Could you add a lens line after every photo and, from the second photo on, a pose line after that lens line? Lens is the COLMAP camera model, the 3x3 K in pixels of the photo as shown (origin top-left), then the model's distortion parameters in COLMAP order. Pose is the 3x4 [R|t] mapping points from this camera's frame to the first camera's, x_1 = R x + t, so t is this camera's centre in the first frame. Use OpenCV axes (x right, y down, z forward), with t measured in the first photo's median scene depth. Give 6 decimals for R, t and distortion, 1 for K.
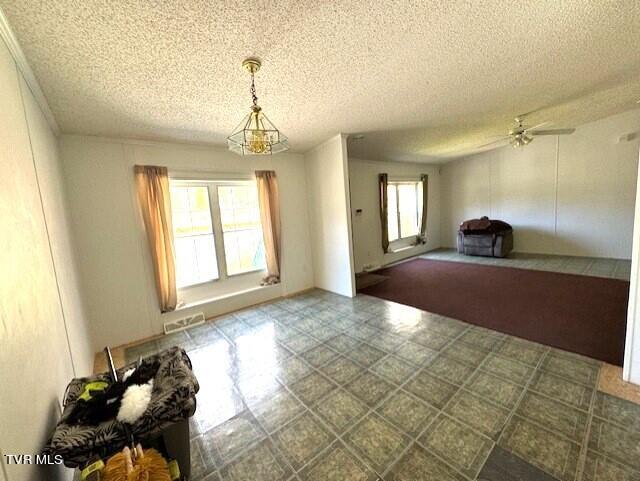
lens RADIAL K [[257.6, 0, 320.0], [0, 257.6, 240.5], [0, 0, 1]] dist [0.000140, 0.000152]
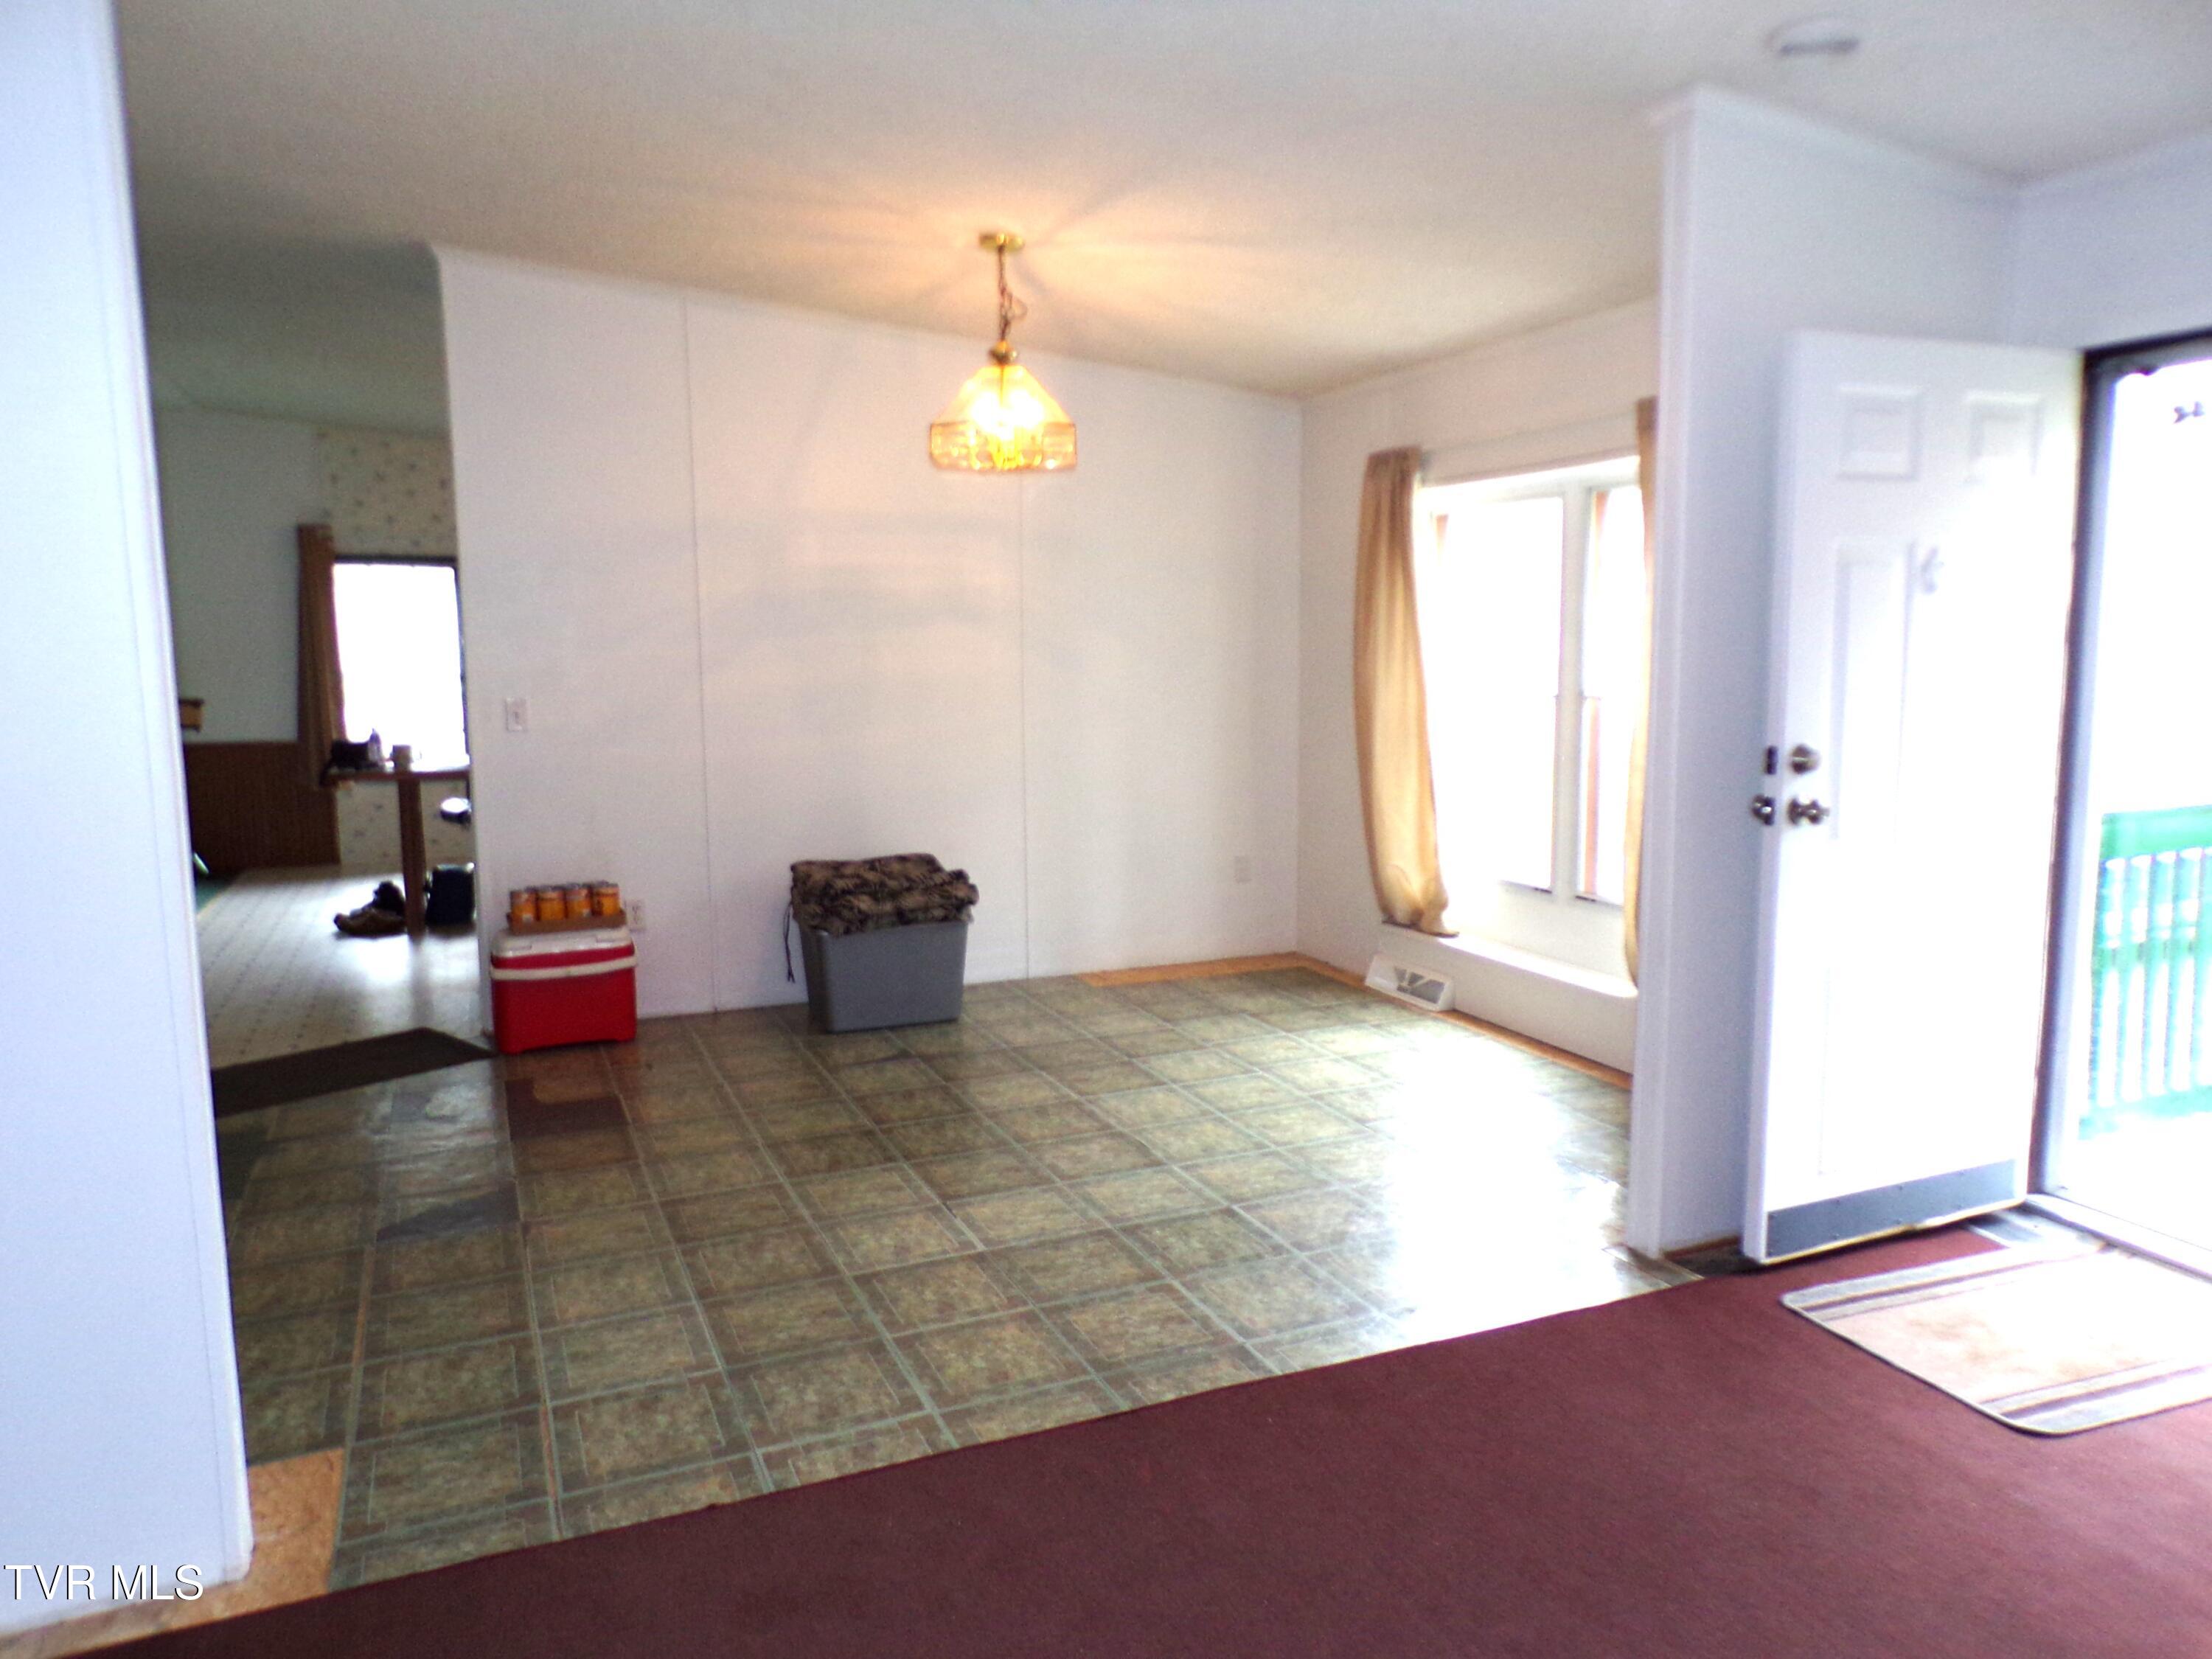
lens RADIAL K [[1581.9, 0, 1106.0], [0, 1581.9, 829.5], [0, 0, 1]] dist [0.007085, -0.003337]
pose [[-0.292303, 0.189908, -0.937280, 1.835124], [-0.078922, 0.971951, 0.221545, -0.328943], [0.953064, 0.138730, -0.269117, 1.708156]]
